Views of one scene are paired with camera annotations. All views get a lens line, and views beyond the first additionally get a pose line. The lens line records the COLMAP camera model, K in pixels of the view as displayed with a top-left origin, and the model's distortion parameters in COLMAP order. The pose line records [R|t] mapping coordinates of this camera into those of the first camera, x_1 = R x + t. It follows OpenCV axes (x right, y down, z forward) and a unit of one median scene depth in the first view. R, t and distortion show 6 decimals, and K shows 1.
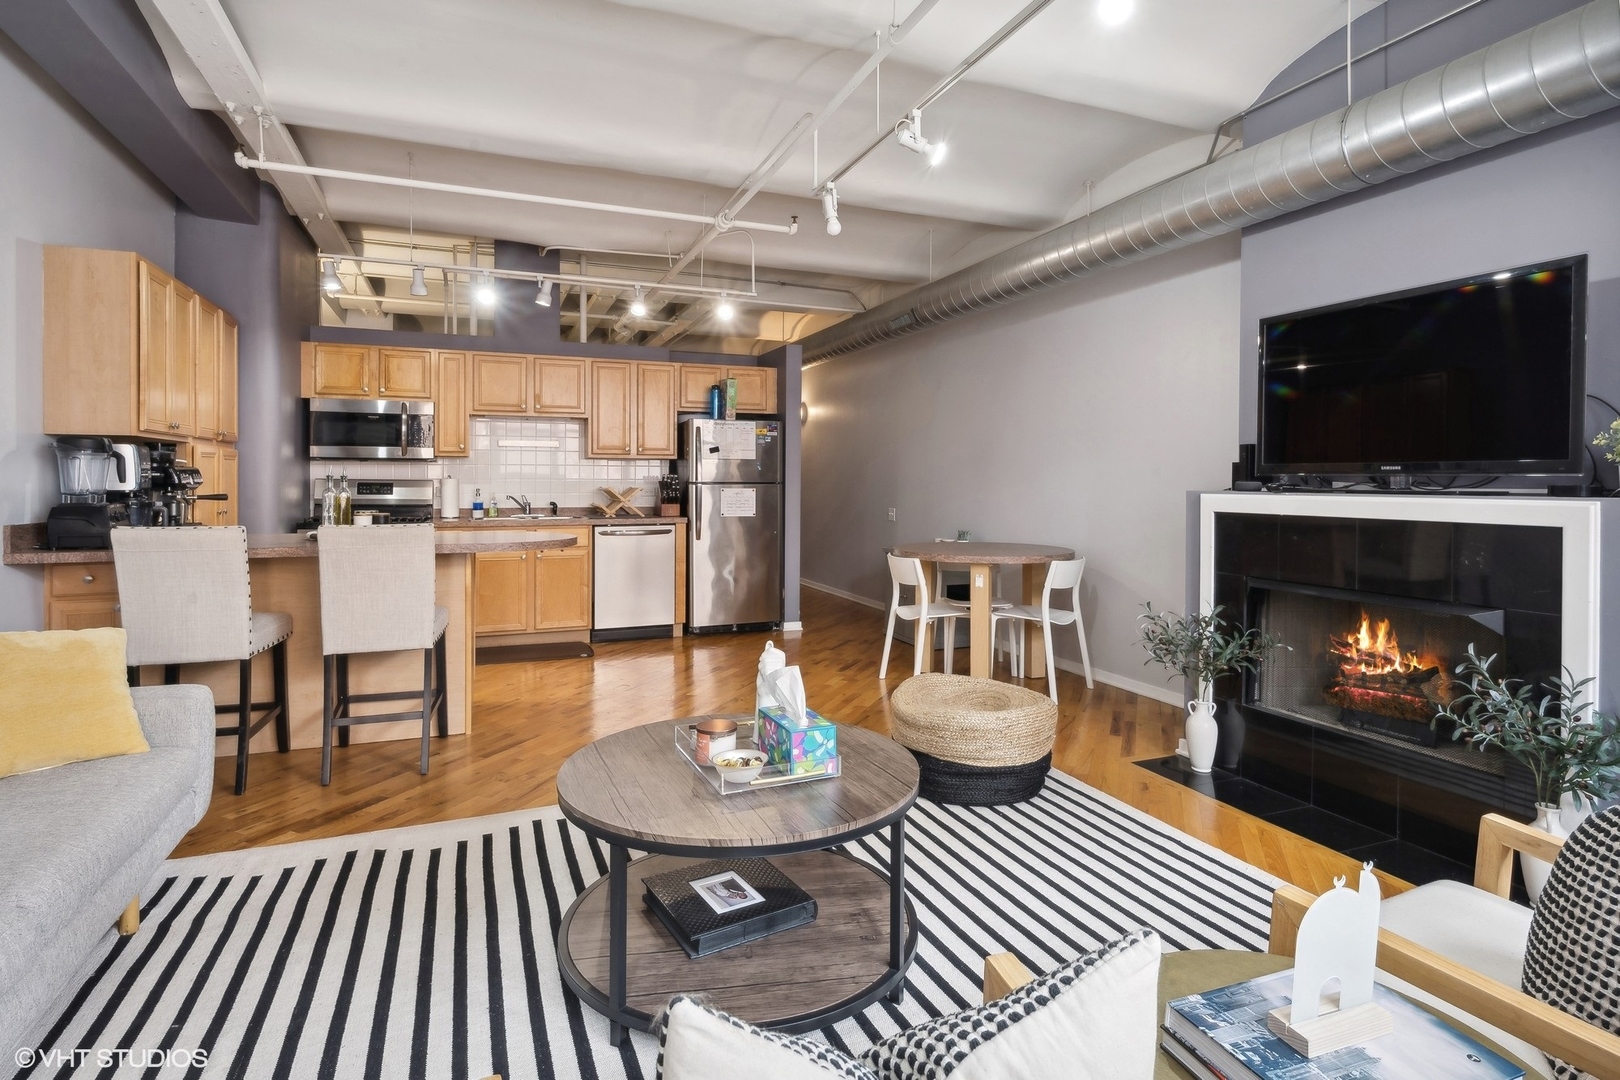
lens RADIAL K [[819.1, 0, 803.7], [0, 819.1, 486.8], [0, 0, 1]] dist [-0.001713, 0.000004]
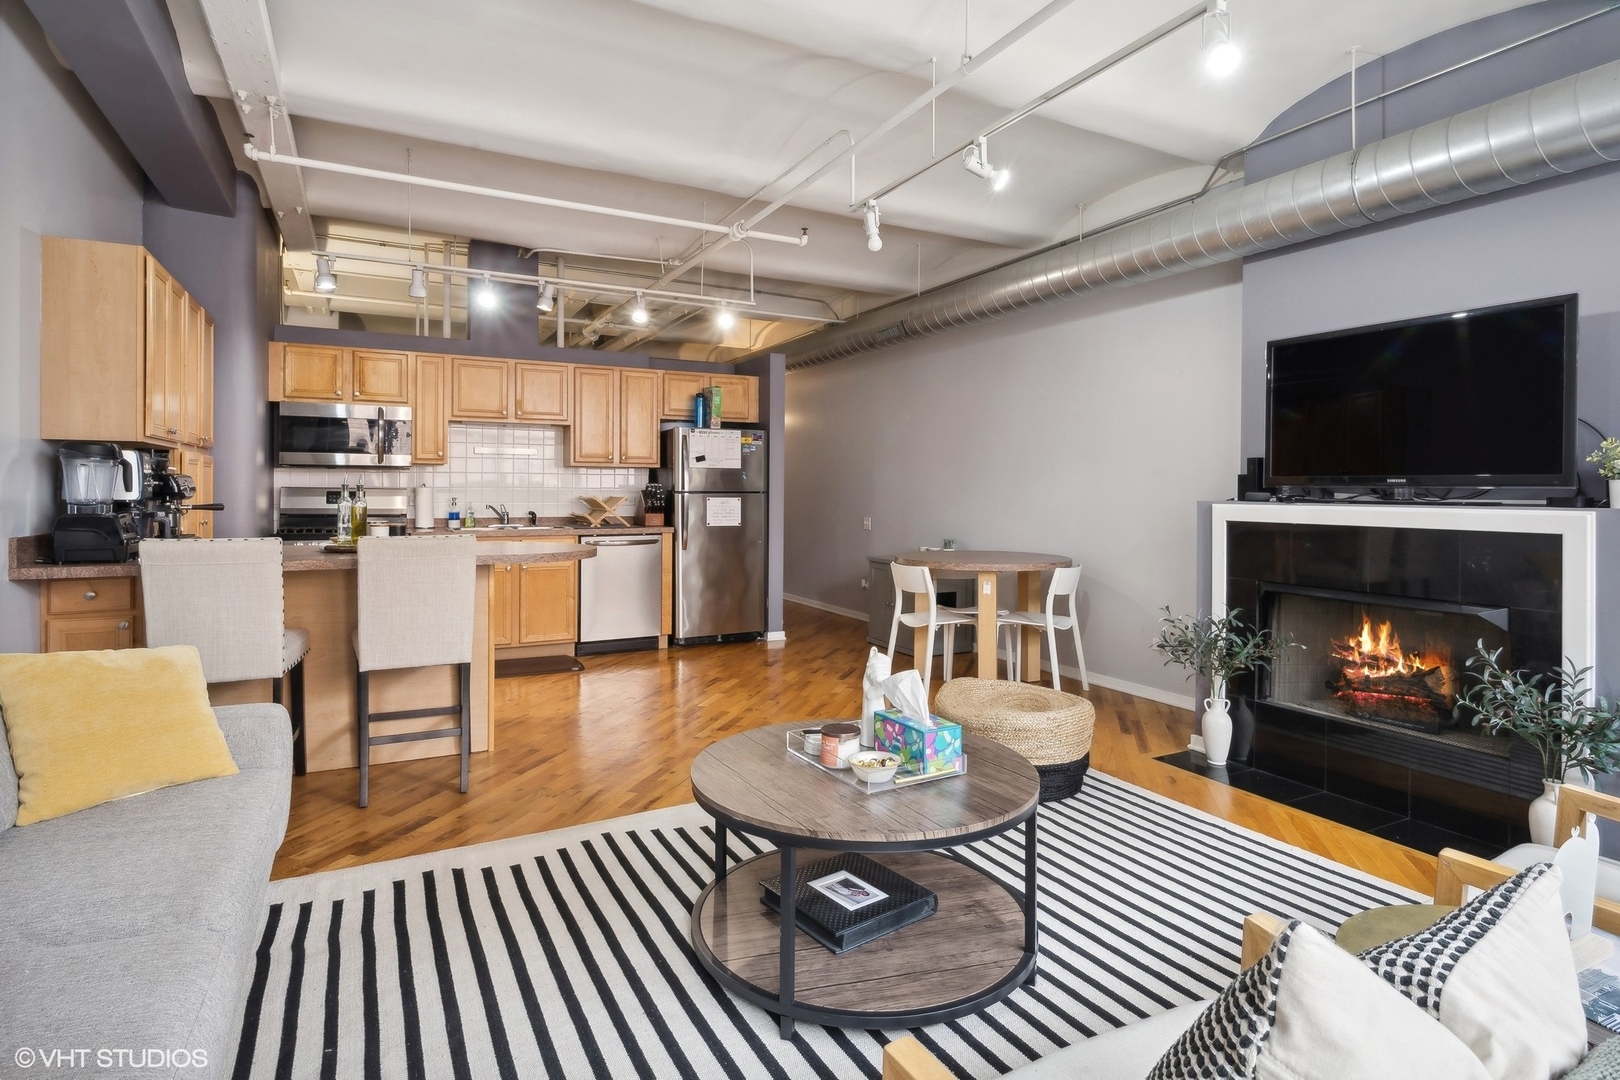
lens RADIAL K [[835.1, 0, 803.3], [0, 835.1, 489.8], [0, 0, 1]] dist [-0.000623, -0.000308]
pose [[0.994789, 0.001889, 0.101942, -0.152615], [-0.001251, 0.999979, -0.006317, -0.002218], [-0.101952, 0.006156, 0.994770, -0.026610]]
